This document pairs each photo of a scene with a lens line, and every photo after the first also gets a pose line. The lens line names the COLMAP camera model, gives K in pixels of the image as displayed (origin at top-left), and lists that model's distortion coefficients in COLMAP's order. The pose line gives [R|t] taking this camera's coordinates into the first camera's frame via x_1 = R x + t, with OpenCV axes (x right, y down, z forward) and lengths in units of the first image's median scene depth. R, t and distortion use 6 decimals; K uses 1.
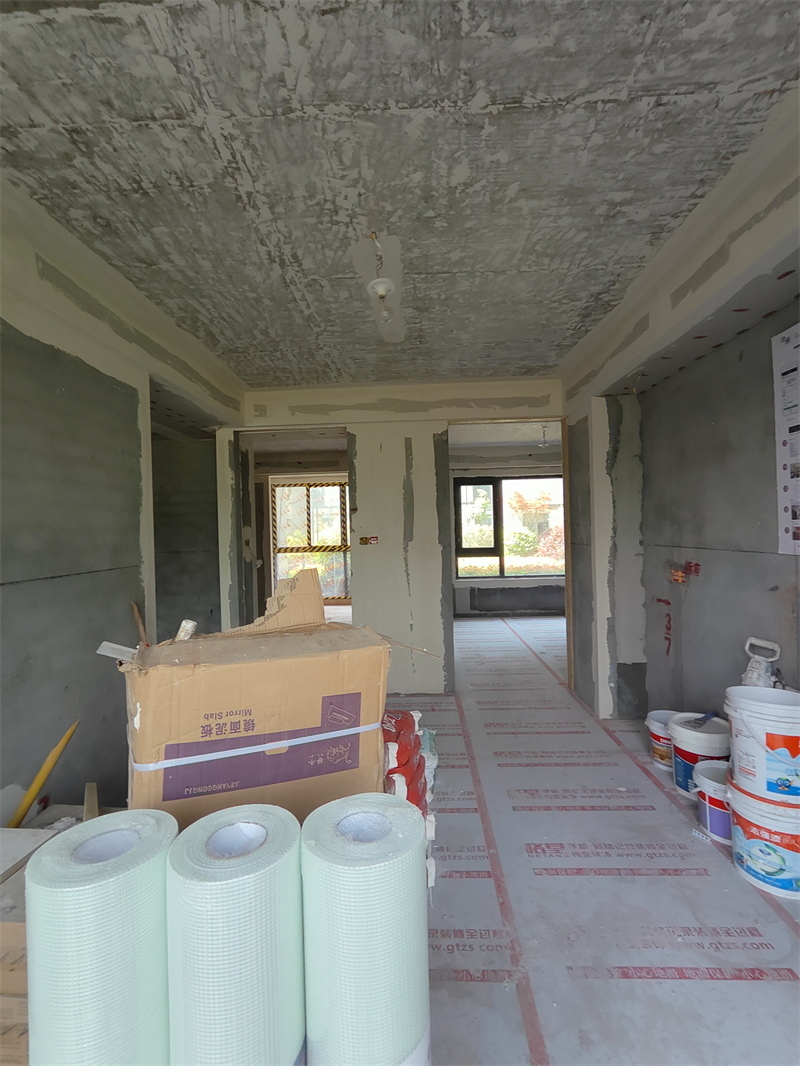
lens RADIAL K [[489.1, 0, 404.0], [0, 489.1, 533.2], [0, 0, 1]] dist [-0.002563, 0.000985]
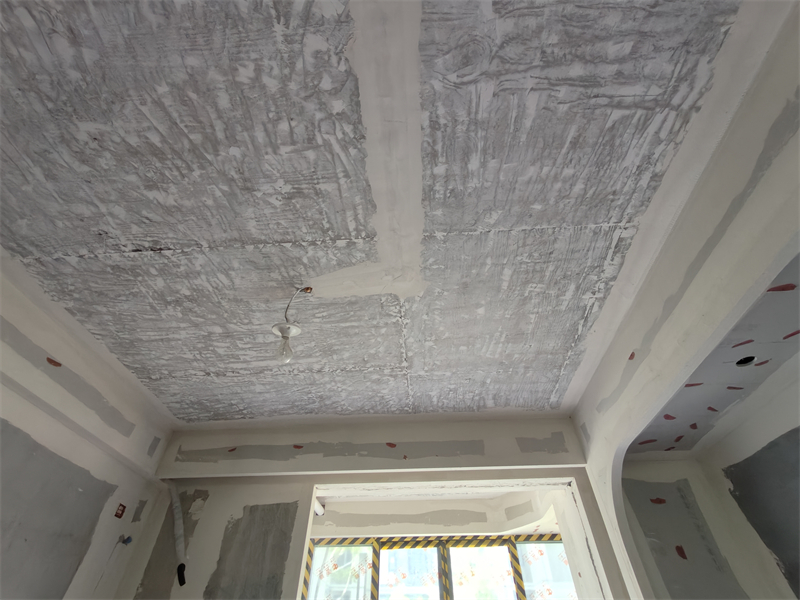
lens RADIAL K [[367.0, 0, 395.1], [0, 367.0, 299.7], [0, 0, 1]] dist [-0.002563, 0.000985]
pose [[0.998434, -0.013926, -0.054179, -0.697381], [-0.029067, 0.698358, -0.715158, 0.003439], [0.047796, 0.715613, 0.696860, 2.480295]]
